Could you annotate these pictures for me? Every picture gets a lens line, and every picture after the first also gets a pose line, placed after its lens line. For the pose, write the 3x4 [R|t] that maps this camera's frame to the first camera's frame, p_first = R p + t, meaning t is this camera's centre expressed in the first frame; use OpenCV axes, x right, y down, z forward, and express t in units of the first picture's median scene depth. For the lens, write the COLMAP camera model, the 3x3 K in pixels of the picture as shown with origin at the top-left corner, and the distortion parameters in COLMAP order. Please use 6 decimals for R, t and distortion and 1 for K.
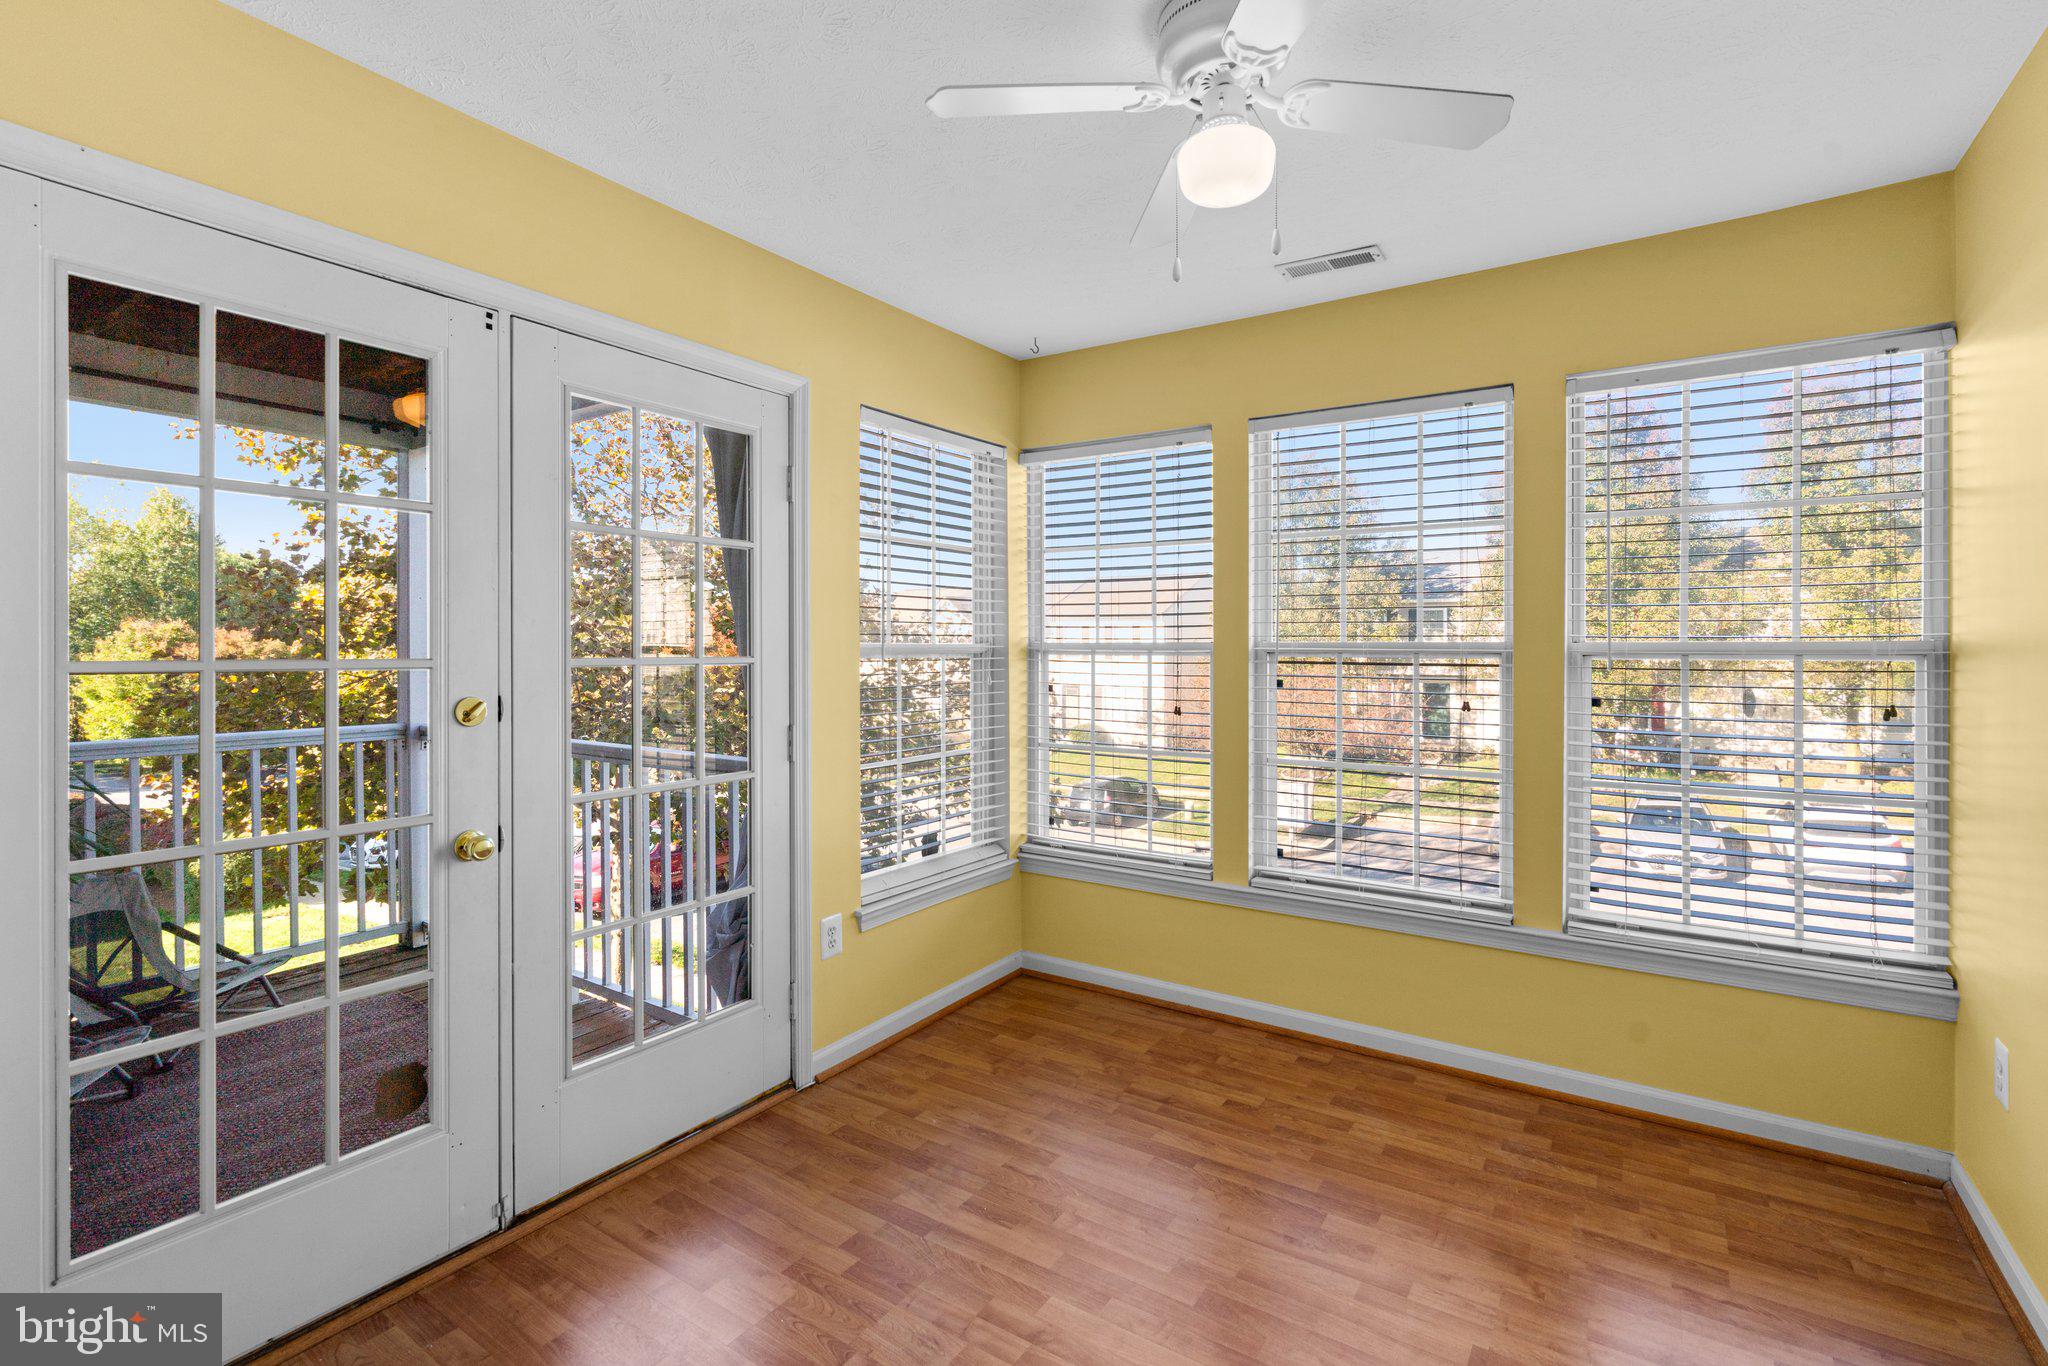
lens RADIAL K [[932.5, 0, 1029.8], [0, 932.5, 649.4], [0, 0, 1]] dist [-0.009993, 0.002722]
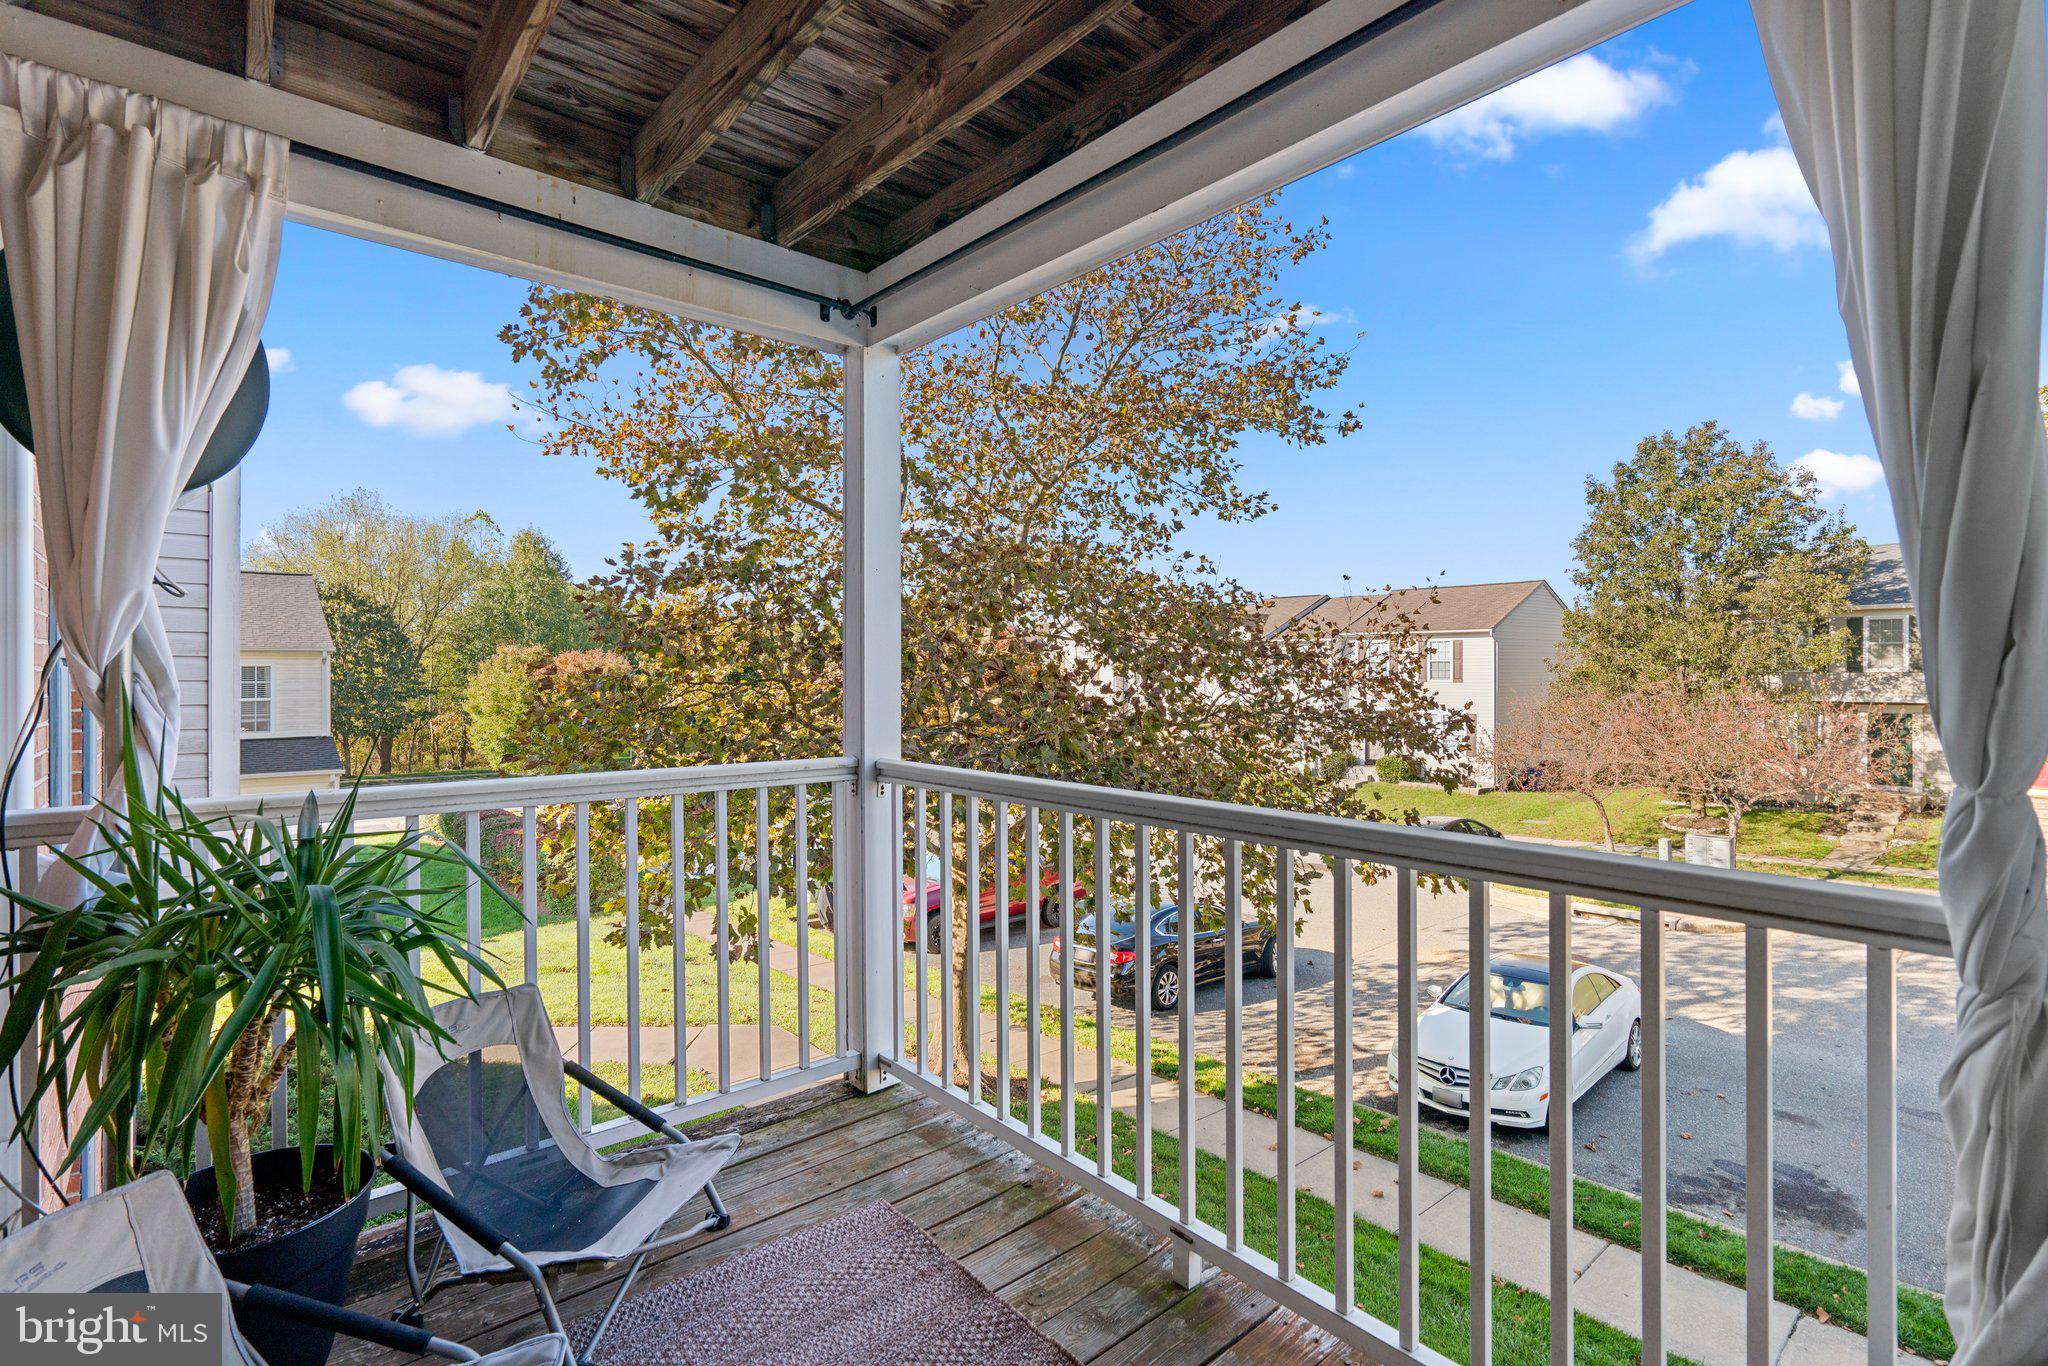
lens RADIAL K [[932.5, 0, 1011.5], [0, 932.5, 672.7], [0, 0, 1]] dist [-0.009993, 0.002722]
pose [[0.963885, 0.000366, -0.266318, -0.168358], [-0.000664, 0.999999, -0.001029, 0.008790], [0.266318, 0.001168, 0.963885, 0.167100]]
